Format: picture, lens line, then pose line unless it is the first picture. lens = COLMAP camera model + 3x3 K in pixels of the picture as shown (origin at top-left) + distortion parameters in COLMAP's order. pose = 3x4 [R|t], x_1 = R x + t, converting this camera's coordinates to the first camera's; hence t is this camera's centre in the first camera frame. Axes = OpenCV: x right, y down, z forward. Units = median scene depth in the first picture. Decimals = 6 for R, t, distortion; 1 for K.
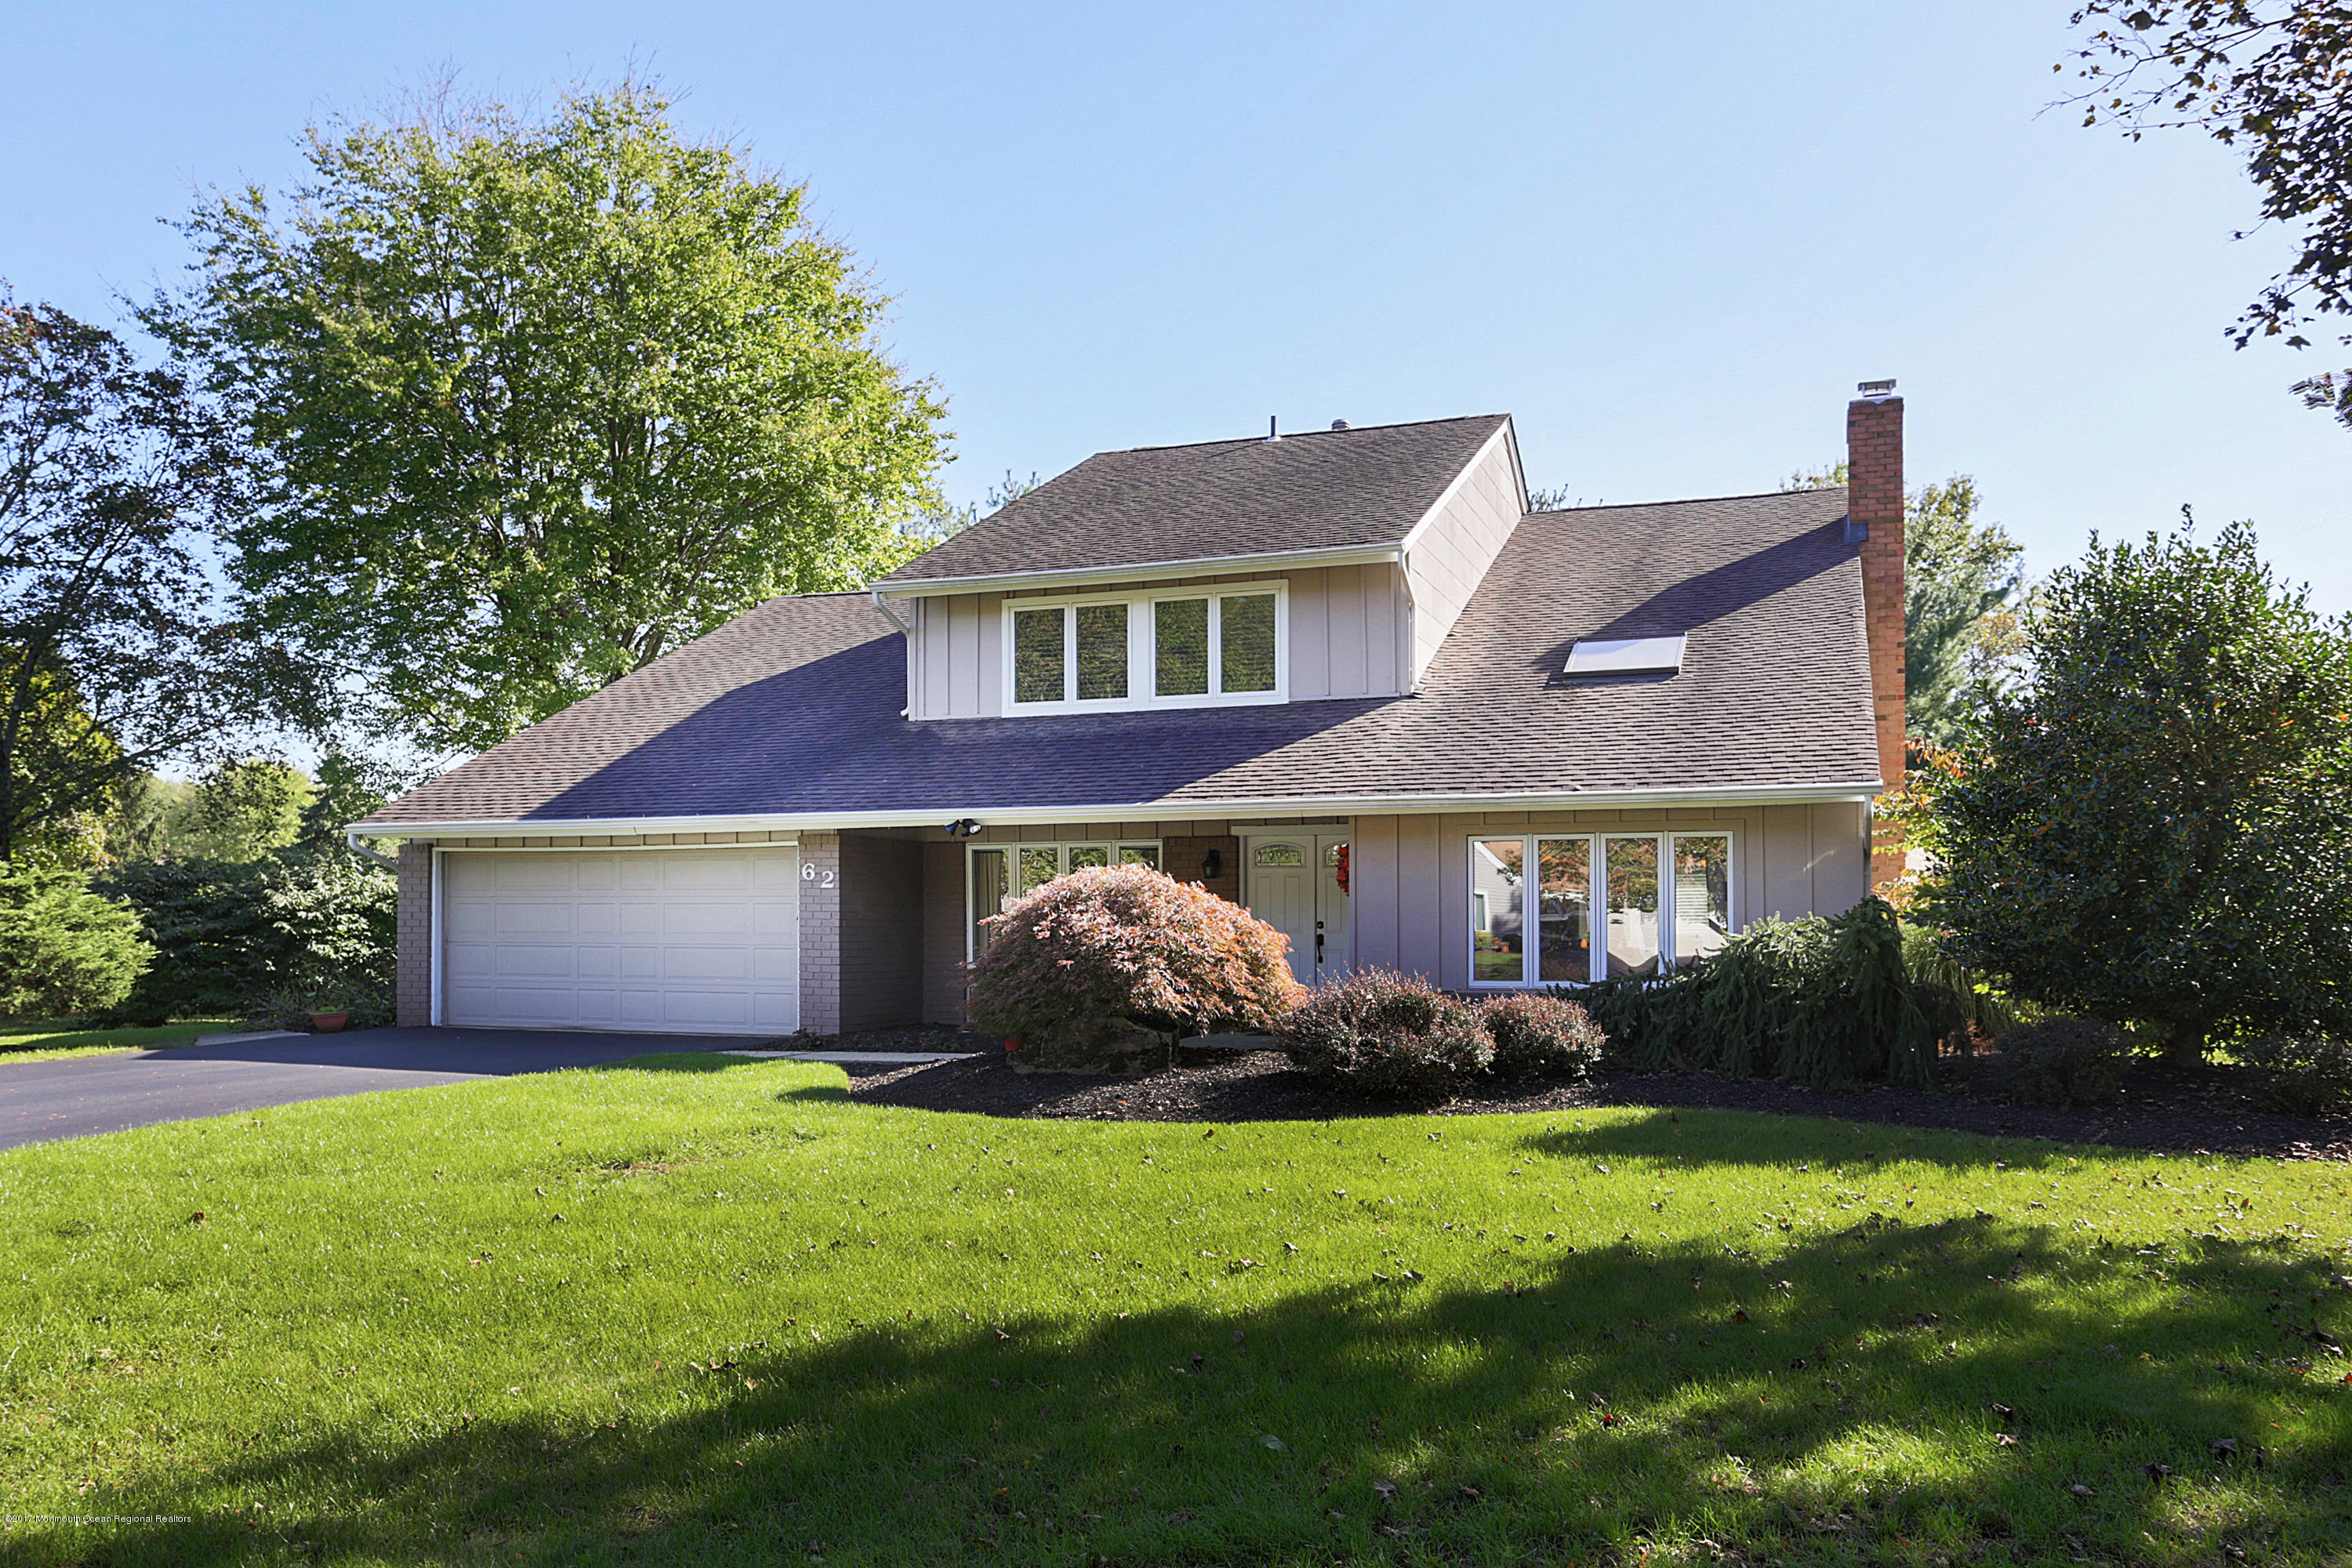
lens RADIAL K [[1890.1, 0, 1243.6], [0, 1890.1, 909.1], [0, 0, 1]] dist [-0.010926, -0.000252]
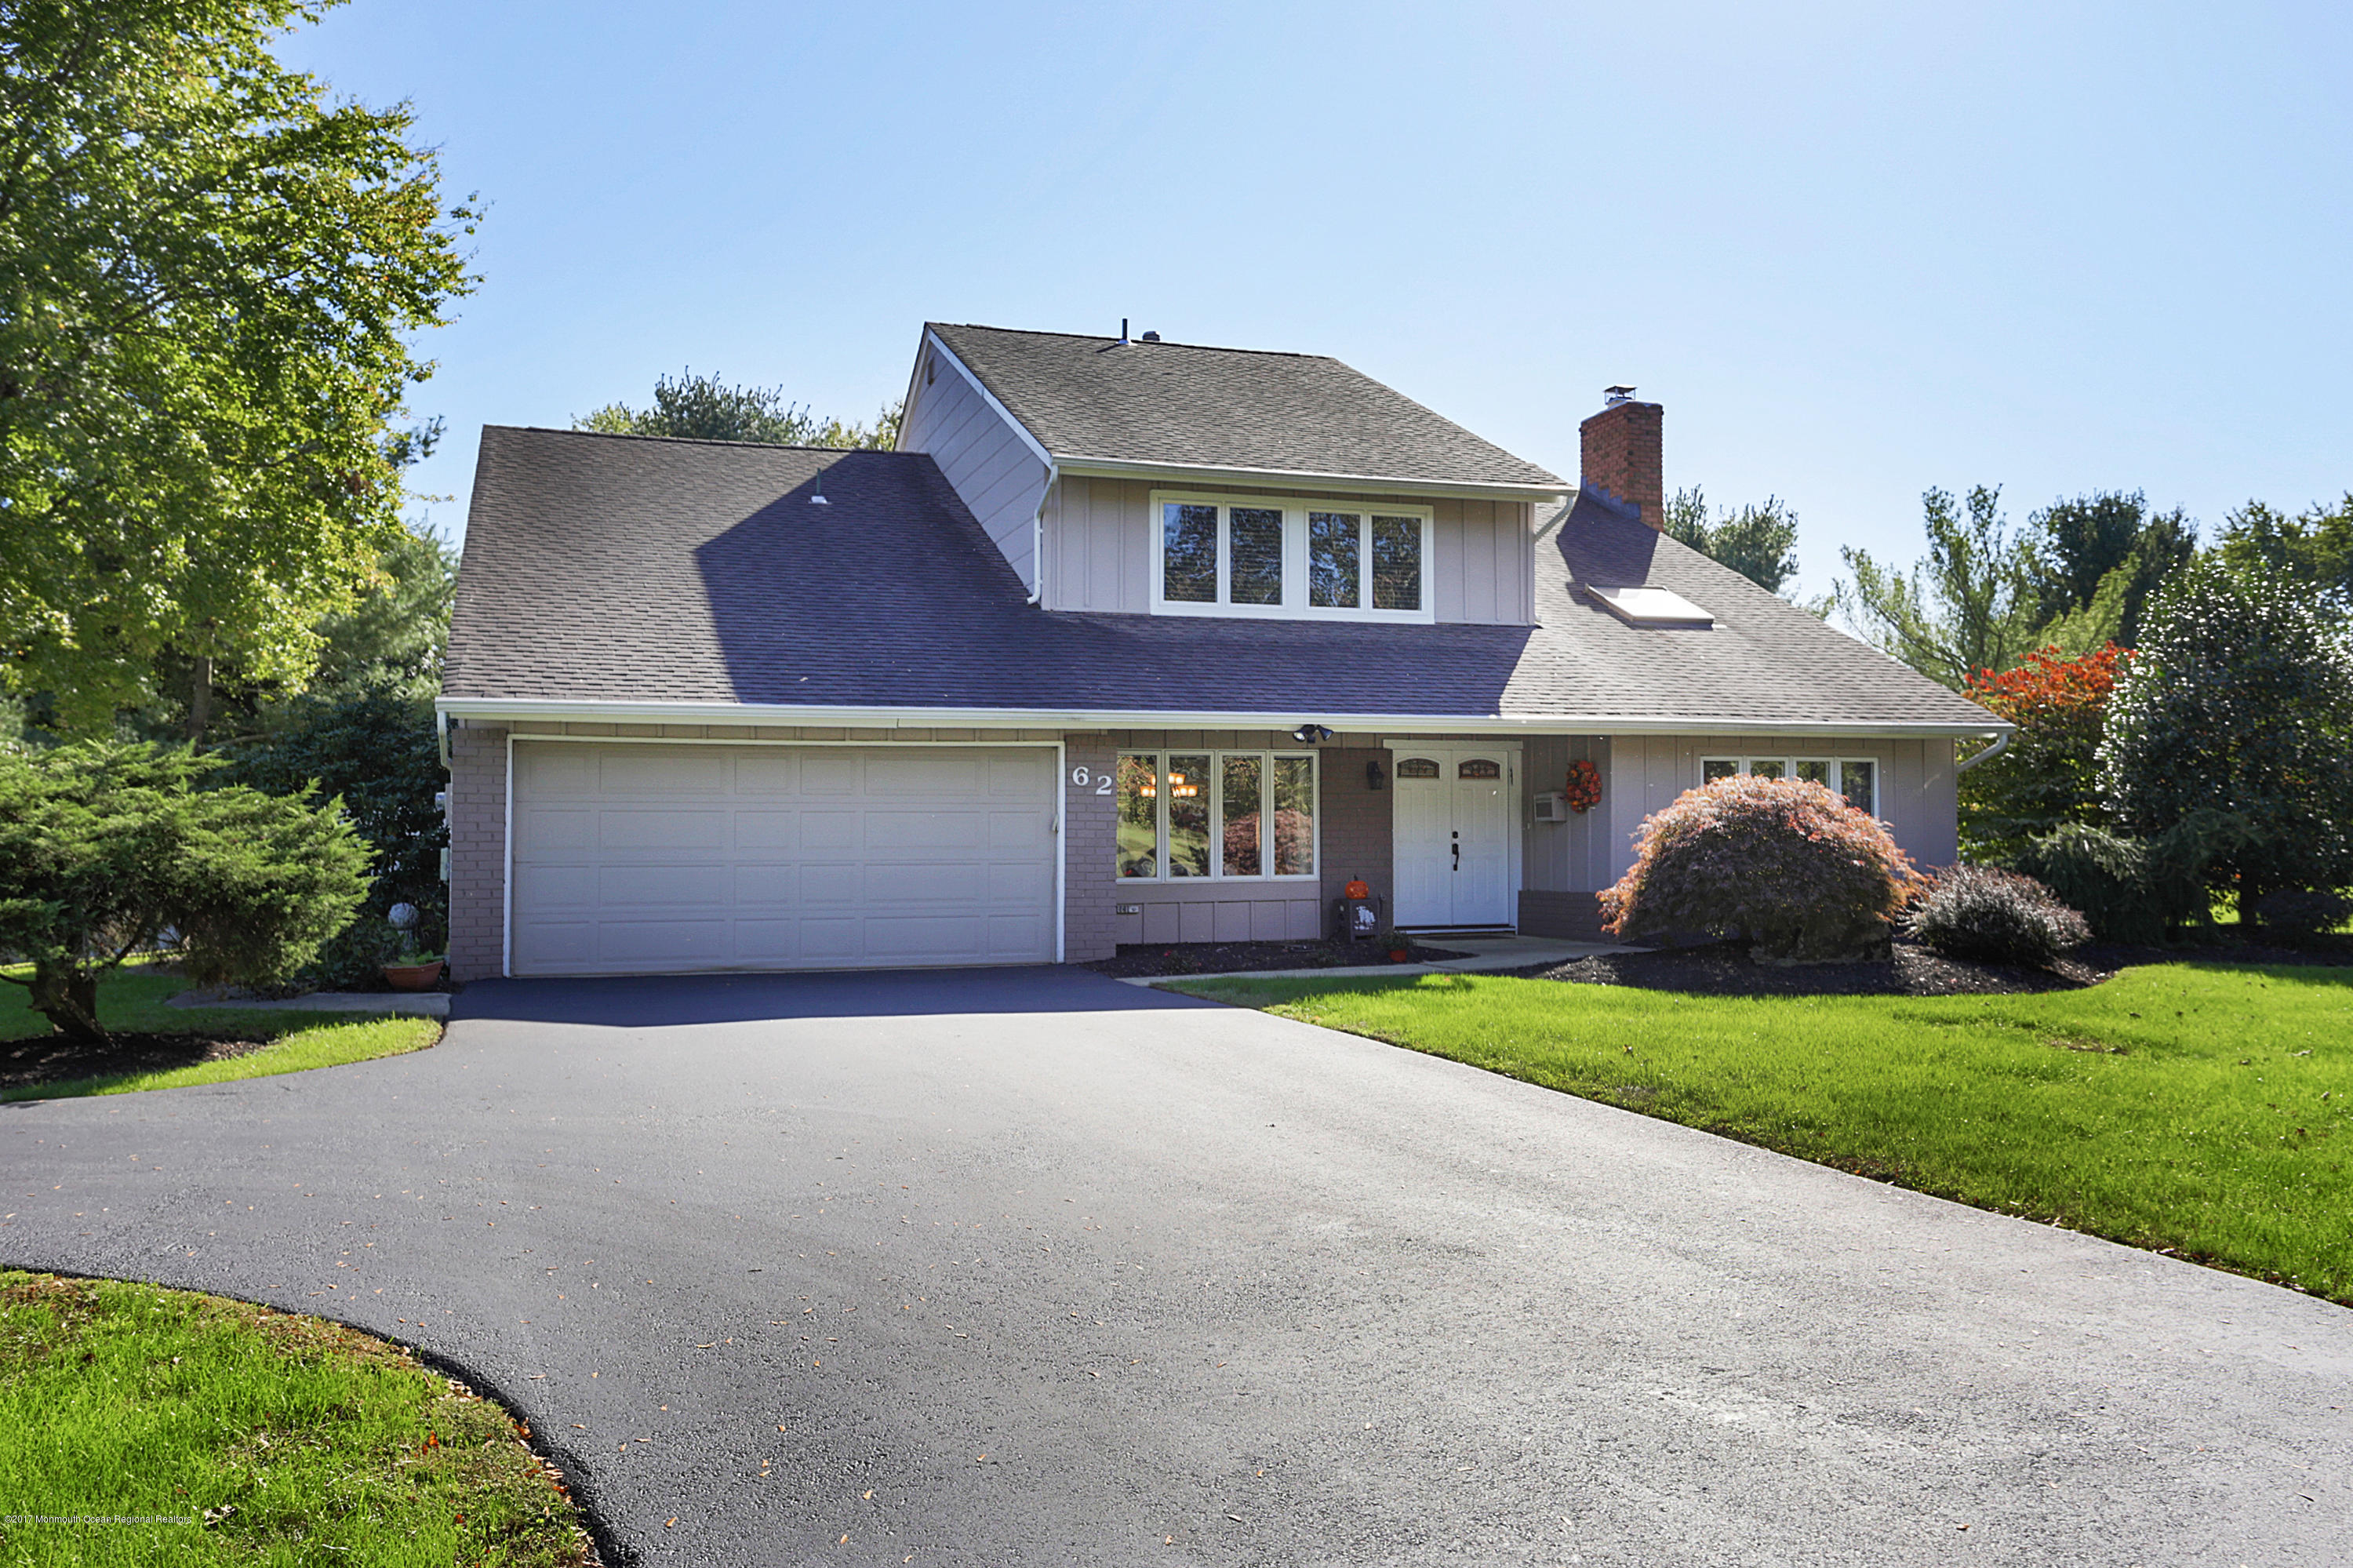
lens RADIAL K [[2006.2, 0, 1176.5], [0, 2006.2, 784.0], [0, 0, 1]] dist [-0.008851, -0.000859]
pose [[0.749282, 0.015523, 0.662069, -0.801597], [0.001496, 0.999683, -0.025132, 0.007518], [-0.662249, 0.019821, 0.749022, 0.257489]]
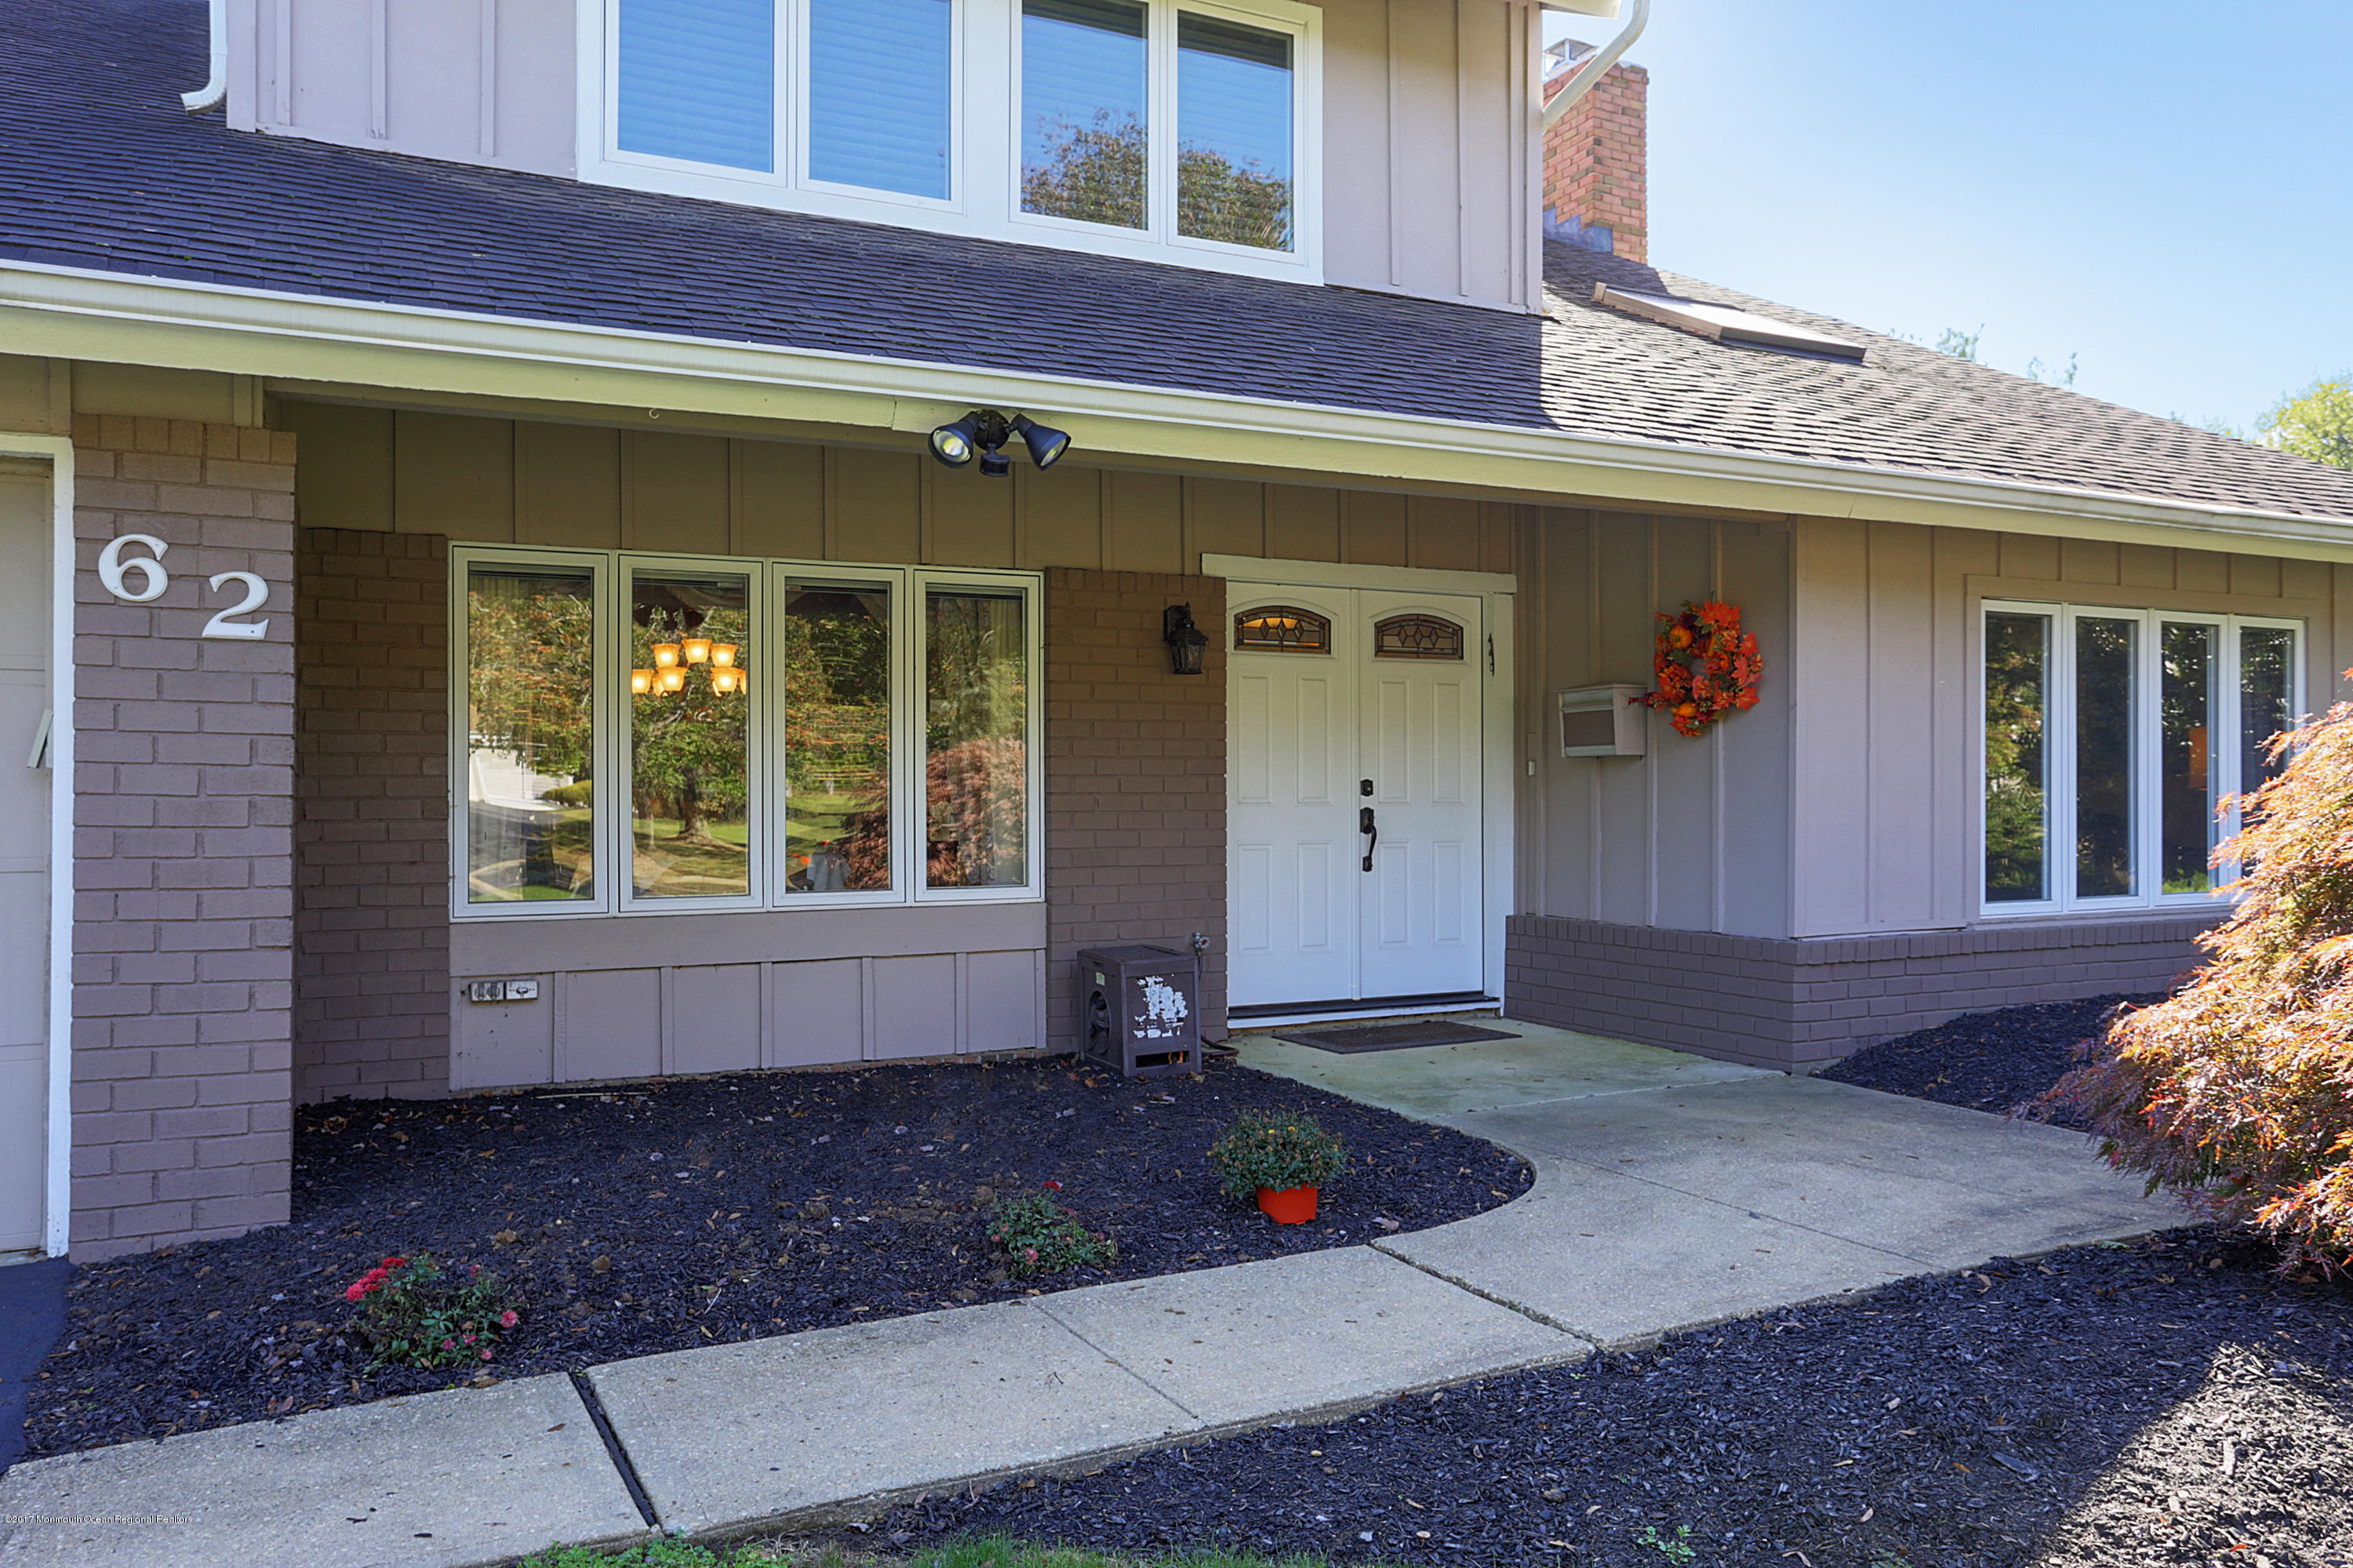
lens RADIAL K [[1740.2, 0, 1110.5], [0, 1740.2, 779.6], [0, 0, 1]] dist [-0.023673, 0.001913]
pose [[0.692246, 0.003752, 0.721652, -0.295627], [-0.003456, 0.999992, -0.001884, 0.006996], [-0.721654, -0.001190, 0.692253, 0.740347]]
